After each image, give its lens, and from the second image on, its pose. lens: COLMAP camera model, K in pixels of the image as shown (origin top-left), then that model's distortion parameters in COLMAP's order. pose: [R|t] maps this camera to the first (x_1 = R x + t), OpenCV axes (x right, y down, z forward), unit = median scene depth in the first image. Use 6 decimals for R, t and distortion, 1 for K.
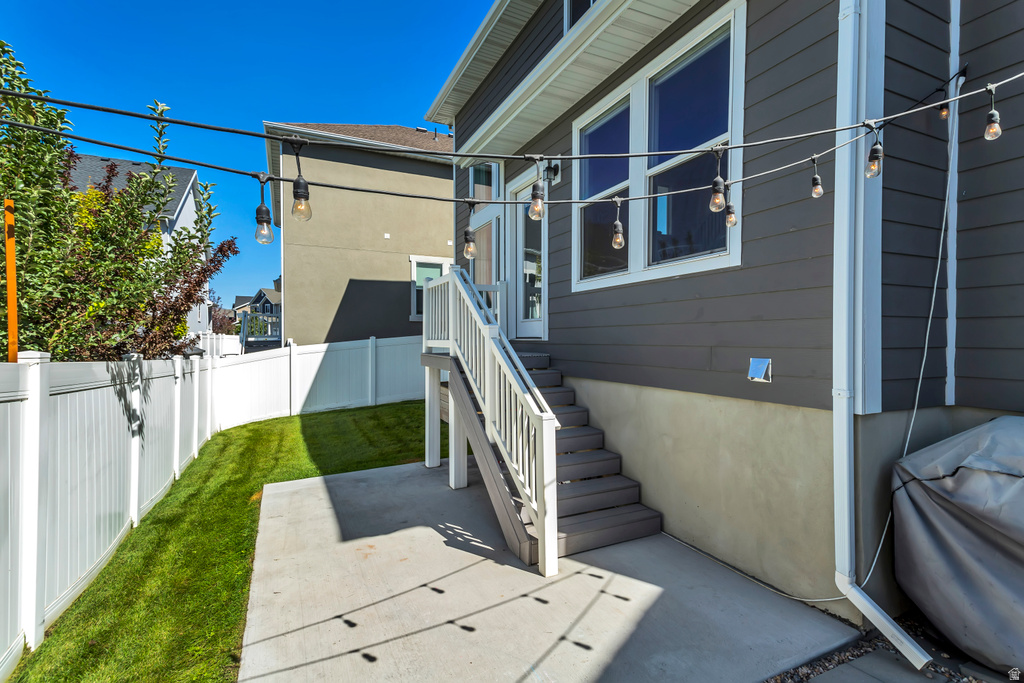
lens RADIAL K [[479.0, 0, 514.9], [0, 479.0, 339.4], [0, 0, 1]] dist [0.075597, -0.026733]
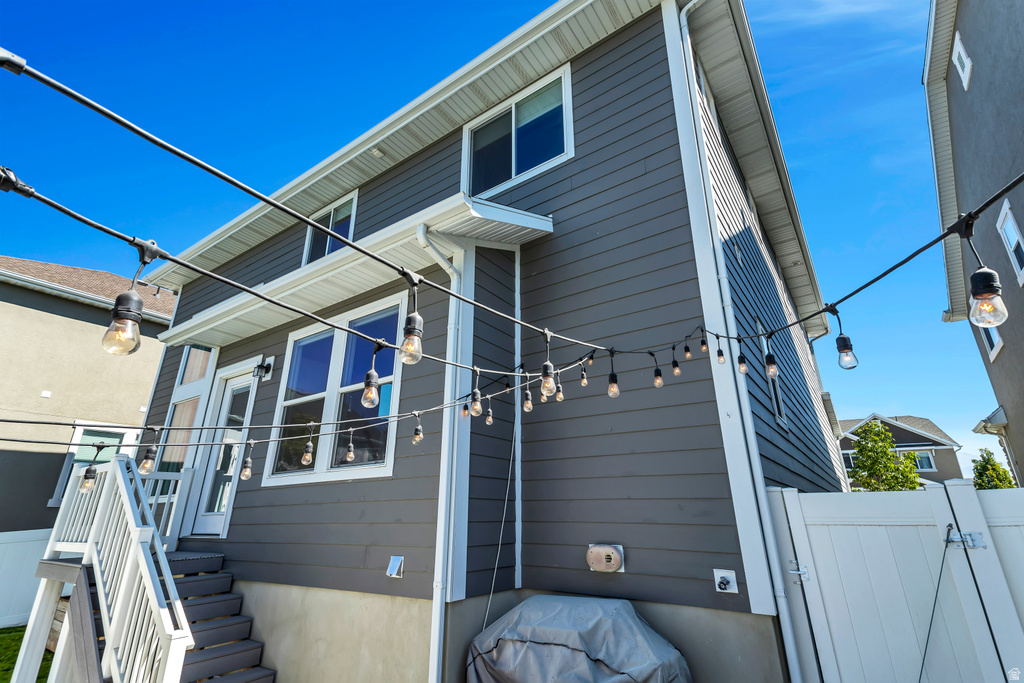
lens RADIAL K [[479.0, 0, 514.9], [0, 479.0, 339.4], [0, 0, 1]] dist [0.075597, -0.026733]
pose [[0.878104, 0.165738, 0.448848, 0.101399], [-0.000290, 0.938274, -0.345893, -0.043477], [-0.478470, 0.303600, 0.823950, -0.294172]]
